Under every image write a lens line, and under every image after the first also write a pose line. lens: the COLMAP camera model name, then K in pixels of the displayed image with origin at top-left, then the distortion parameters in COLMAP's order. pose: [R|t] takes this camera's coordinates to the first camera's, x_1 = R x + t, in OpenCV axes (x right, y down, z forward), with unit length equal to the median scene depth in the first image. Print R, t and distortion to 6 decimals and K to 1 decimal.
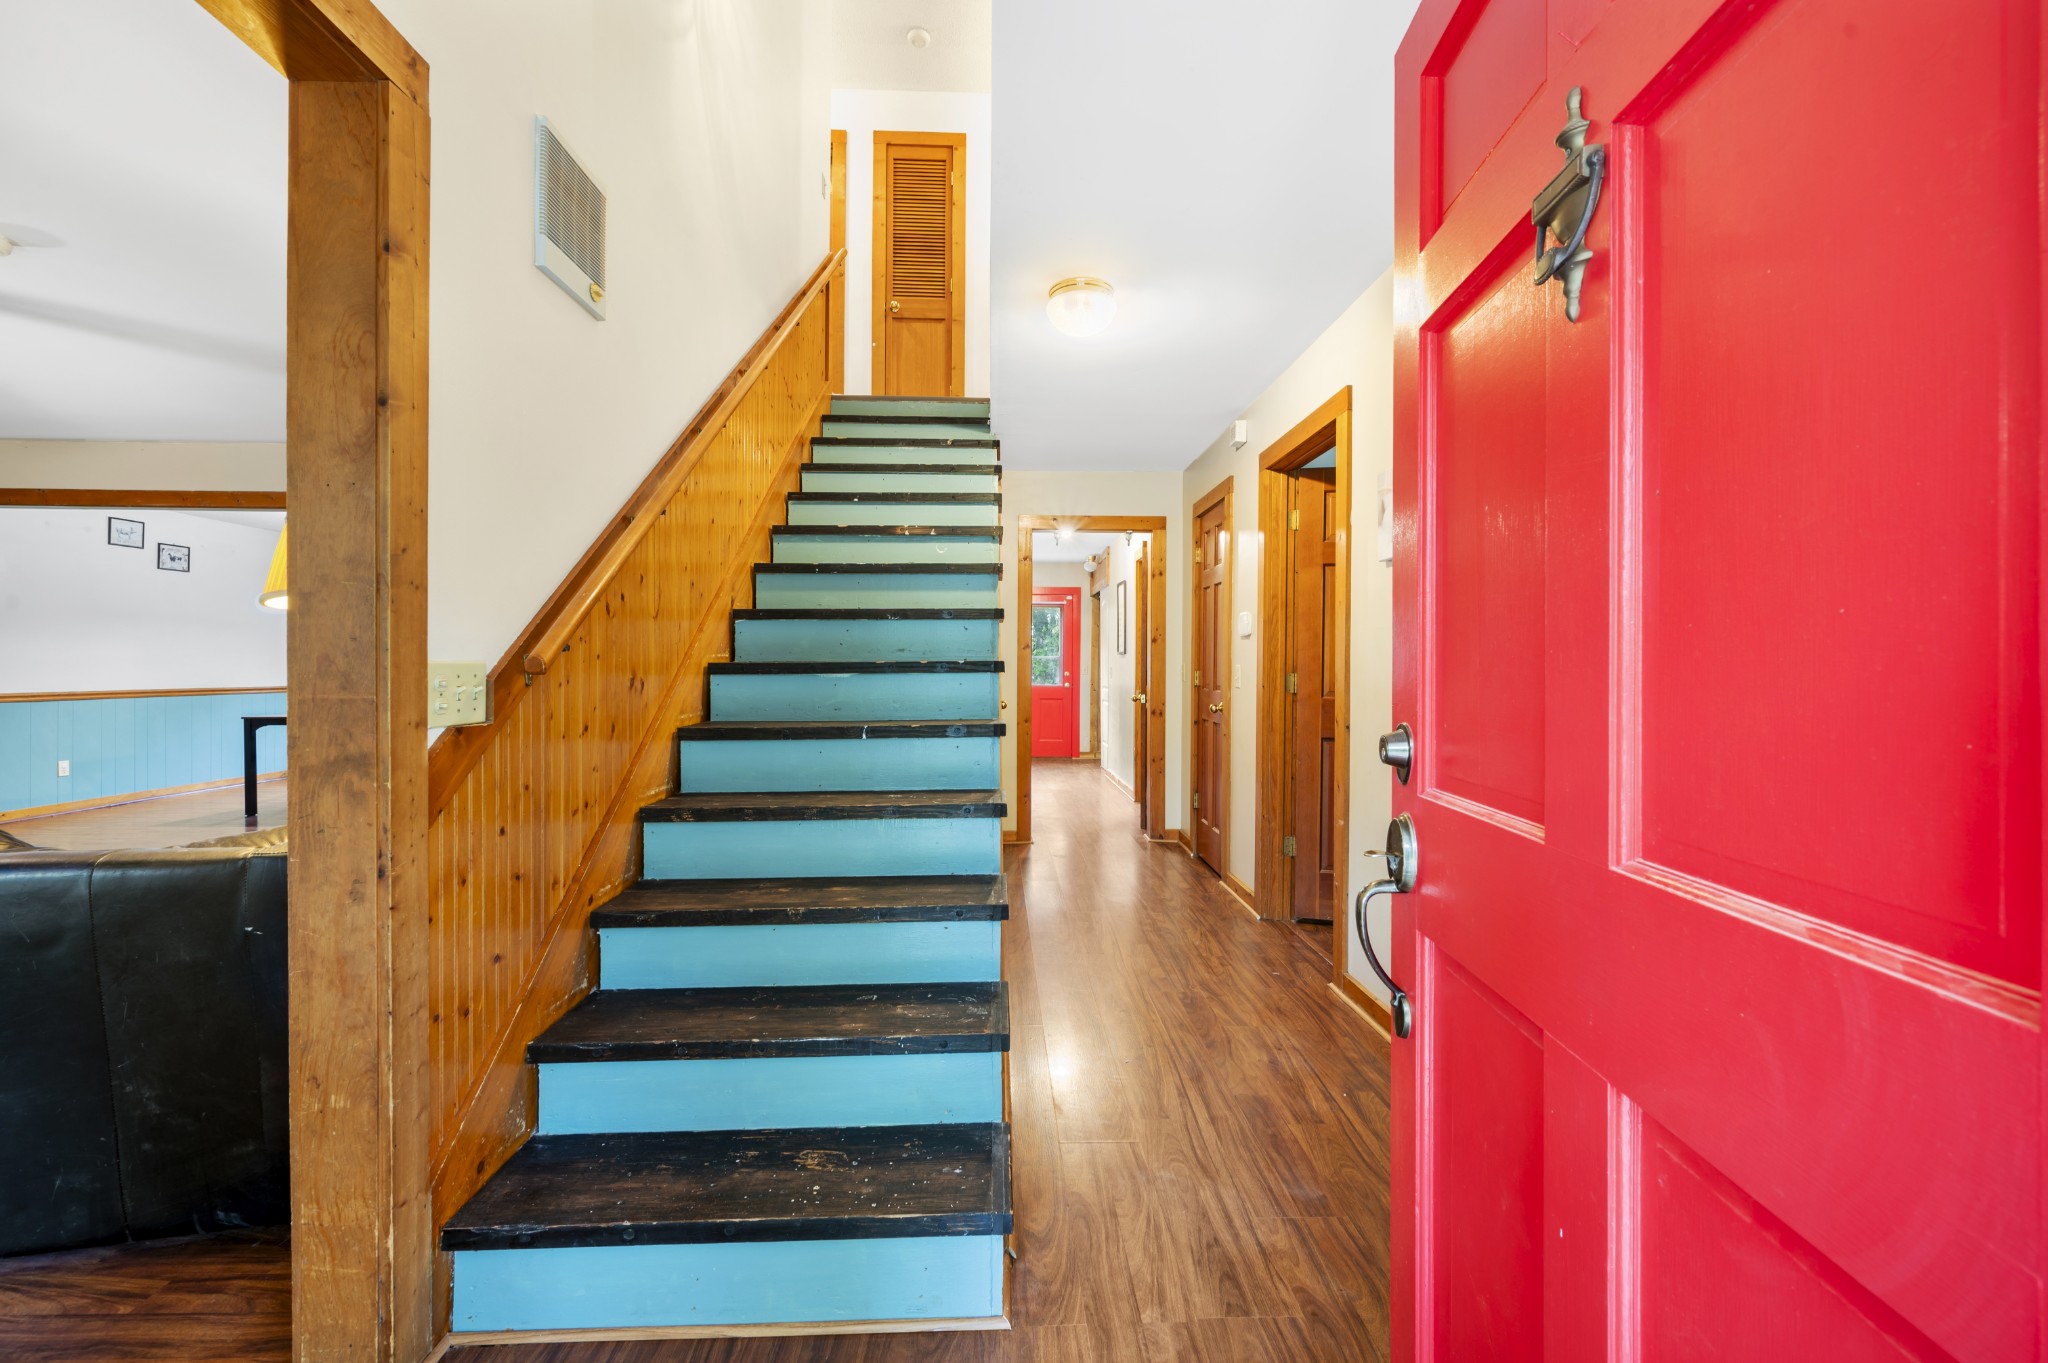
lens RADIAL K [[814.8, 0, 1028.9], [0, 814.8, 678.1], [0, 0, 1]] dist [-0.000899, -0.000025]
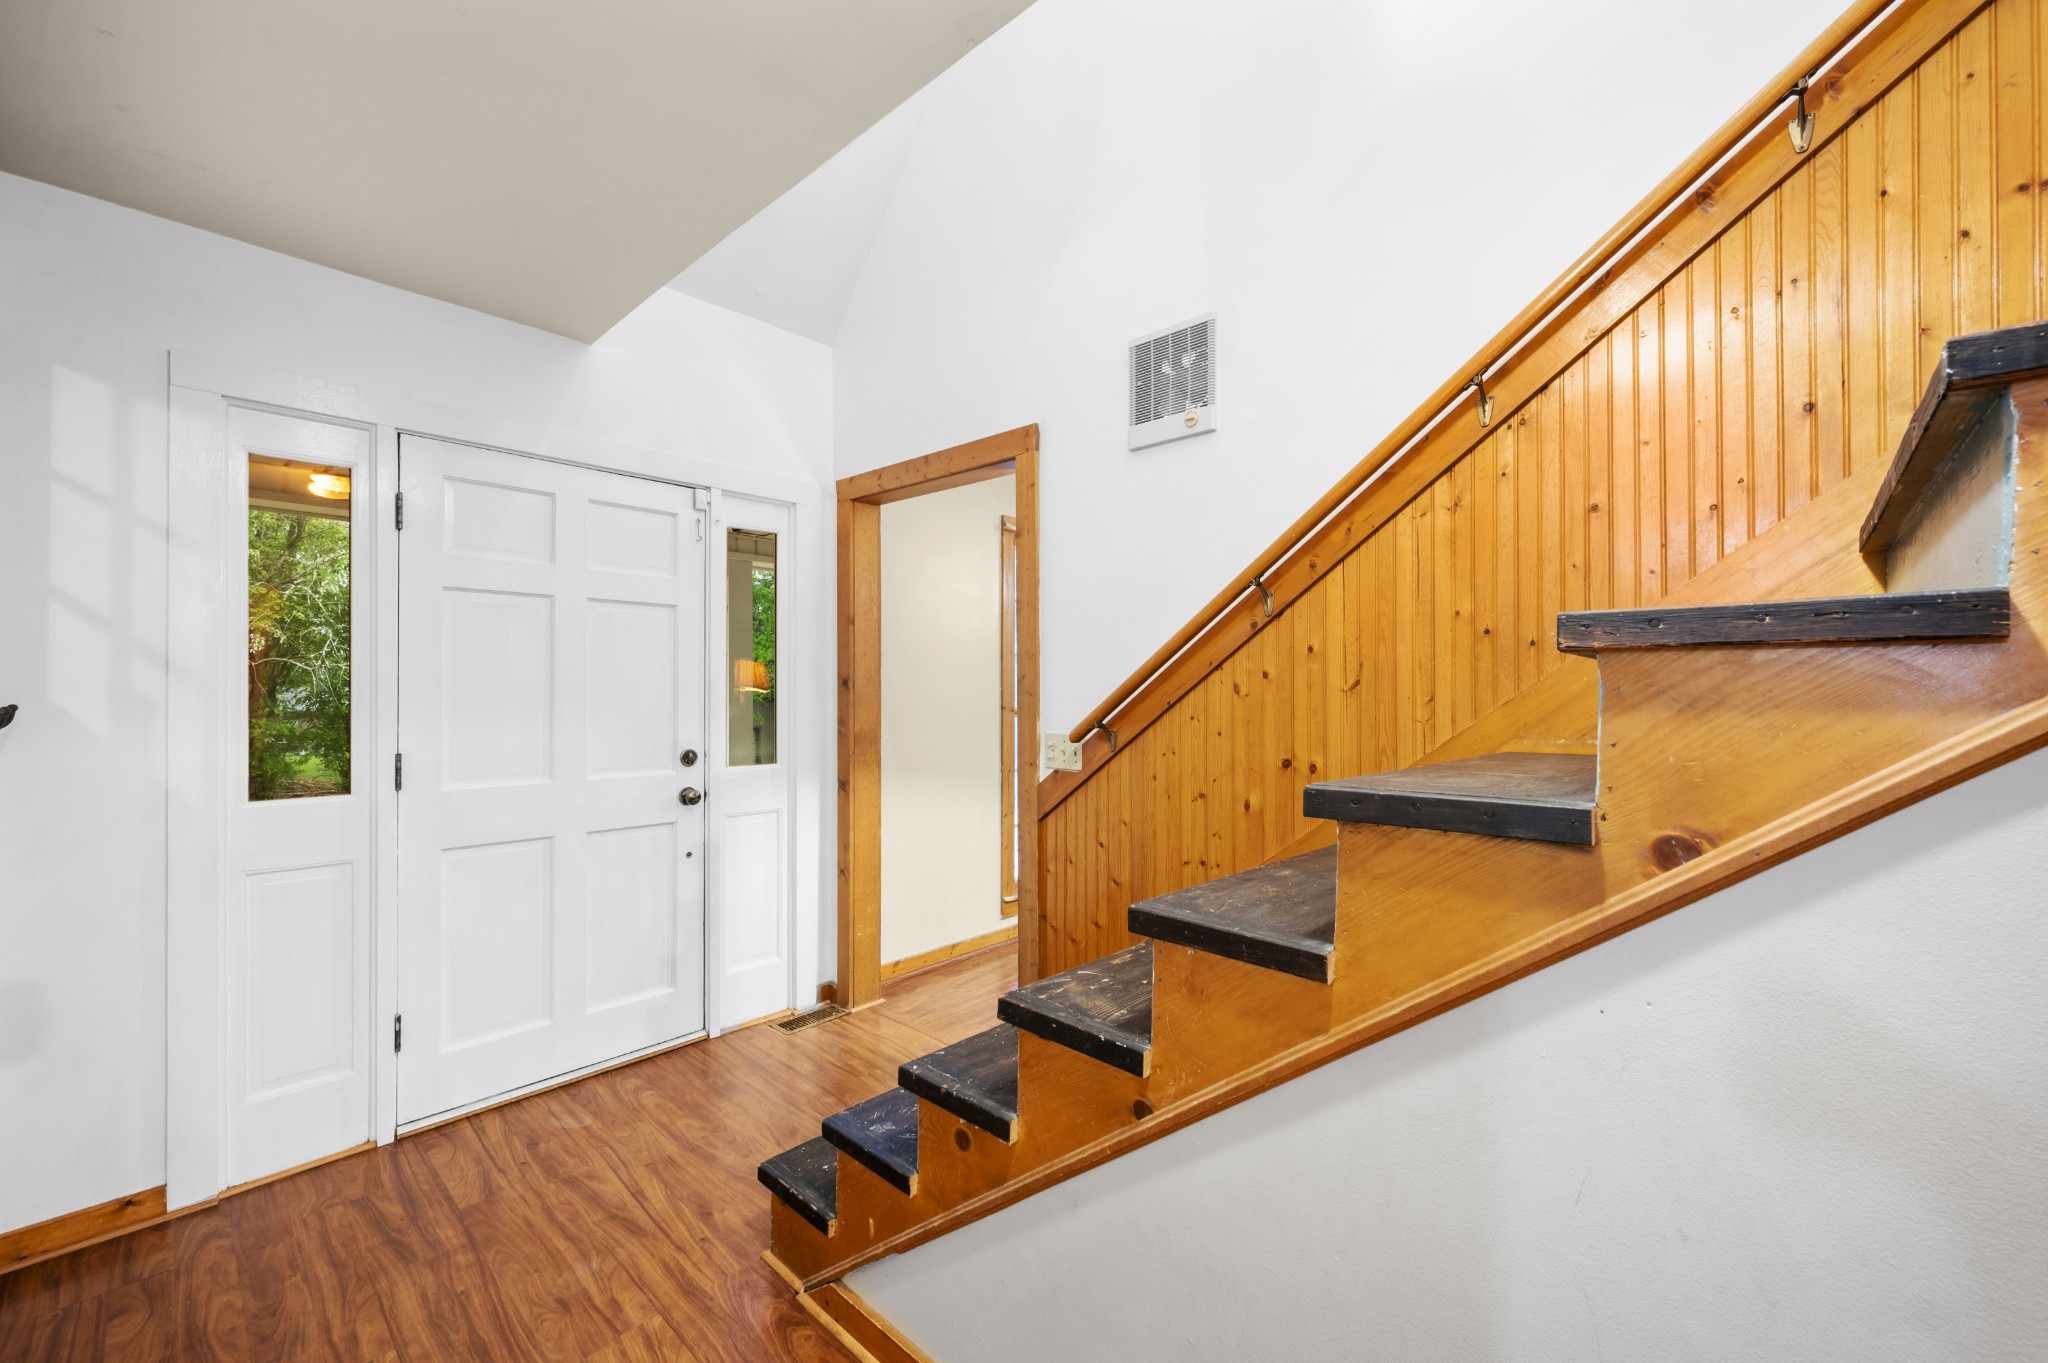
lens RADIAL K [[814.8, 0, 1028.9], [0, 814.8, 678.1], [0, 0, 1]] dist [-0.000899, -0.000025]
pose [[-0.708631, -0.005803, -0.705555, 0.598913], [-0.002338, 0.999980, -0.005876, -0.129405], [0.705575, -0.002514, -0.708630, 2.219030]]
